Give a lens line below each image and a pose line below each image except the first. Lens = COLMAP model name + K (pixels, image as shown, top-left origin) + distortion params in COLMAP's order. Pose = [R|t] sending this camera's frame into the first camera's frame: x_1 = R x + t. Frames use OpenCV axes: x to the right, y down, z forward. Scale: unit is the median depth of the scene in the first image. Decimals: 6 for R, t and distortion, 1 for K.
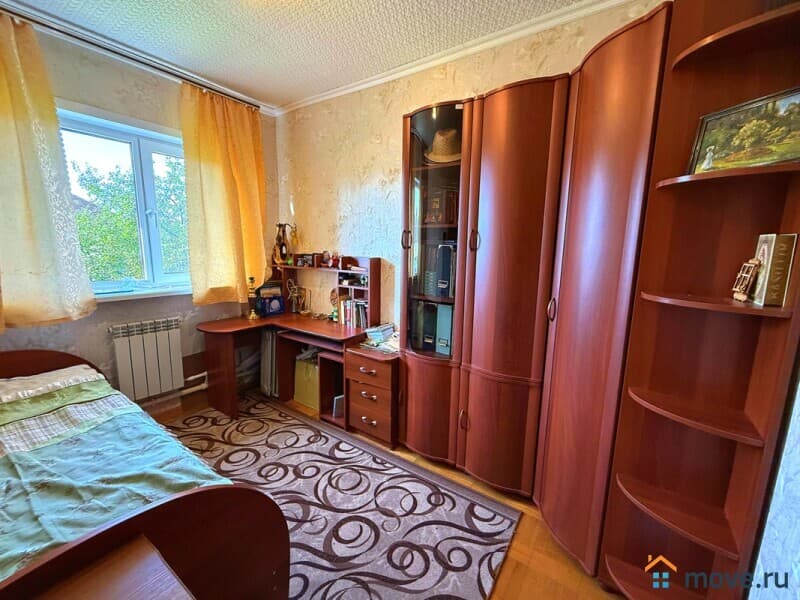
lens RADIAL K [[333.8, 0, 400.0], [0, 333.8, 300.0], [0, 0, 1]] dist [-0.002906, 0.000092]
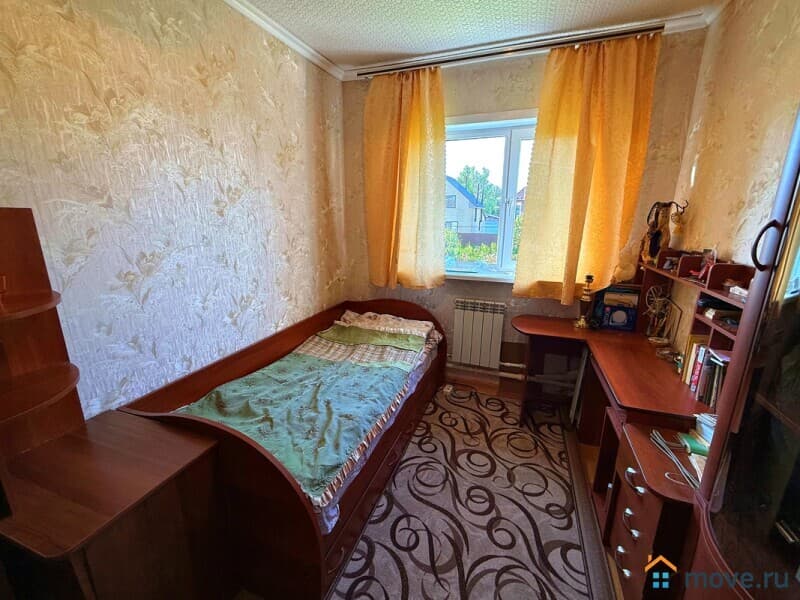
lens RADIAL K [[333.8, 0, 400.0], [0, 333.8, 300.0], [0, 0, 1]] dist [-0.002906, 0.000092]
pose [[0.241101, 0.221750, -0.944826, 0.239431], [-0.149815, 0.970381, 0.189518, -0.111712], [0.958867, 0.095856, 0.267181, 0.434832]]
